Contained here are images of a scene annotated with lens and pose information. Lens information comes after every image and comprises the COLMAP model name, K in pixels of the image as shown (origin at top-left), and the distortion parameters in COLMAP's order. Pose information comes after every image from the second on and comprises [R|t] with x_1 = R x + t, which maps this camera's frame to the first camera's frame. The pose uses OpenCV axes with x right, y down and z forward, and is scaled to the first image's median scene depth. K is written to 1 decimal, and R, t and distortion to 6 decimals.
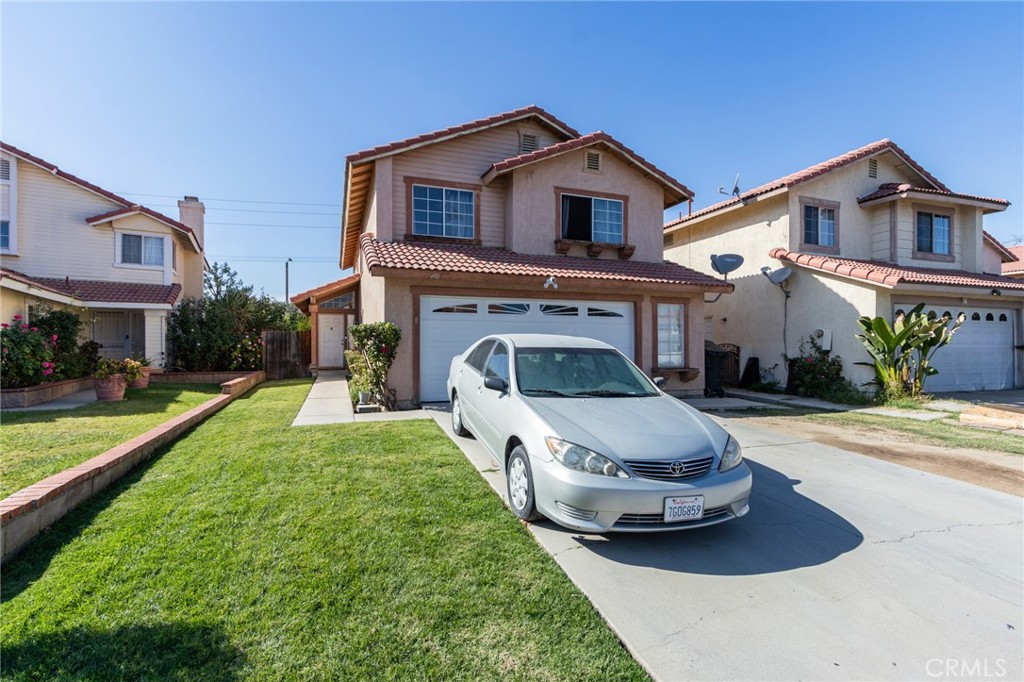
lens RADIAL K [[466.4, 0, 497.6], [0, 466.4, 347.2], [0, 0, 1]] dist [0.006671, -0.000942]
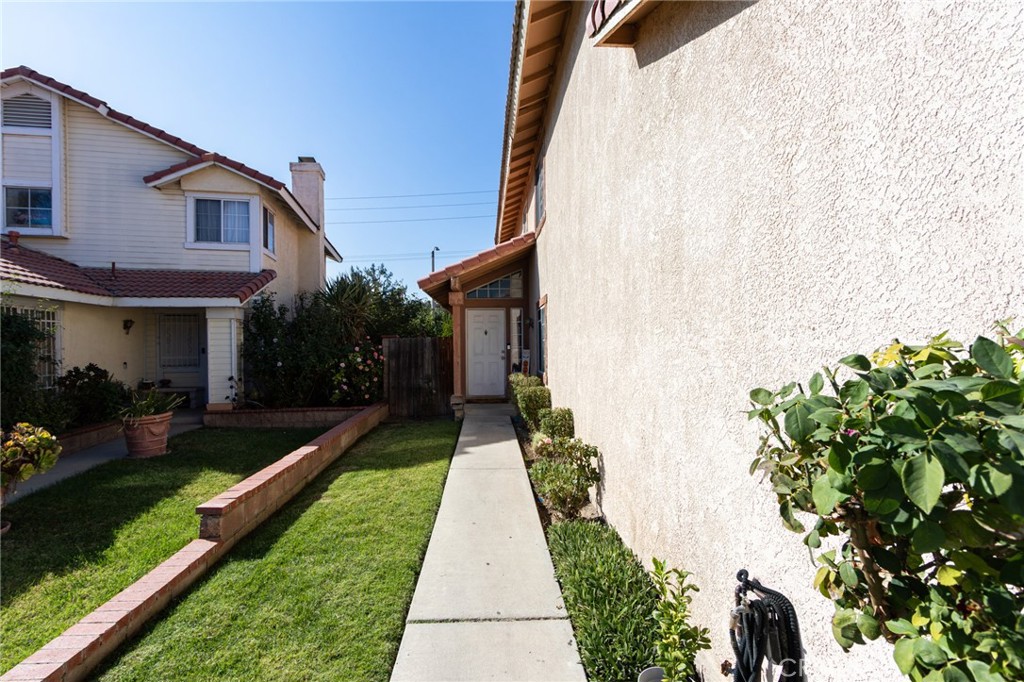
lens RADIAL K [[466.4, 0, 497.6], [0, 466.4, 347.2], [0, 0, 1]] dist [0.006671, -0.000942]
pose [[0.952498, -0.005792, -0.304491, -0.174681], [0.007762, 0.999956, 0.005259, -0.026561], [0.304447, -0.007373, 0.952501, 0.475646]]
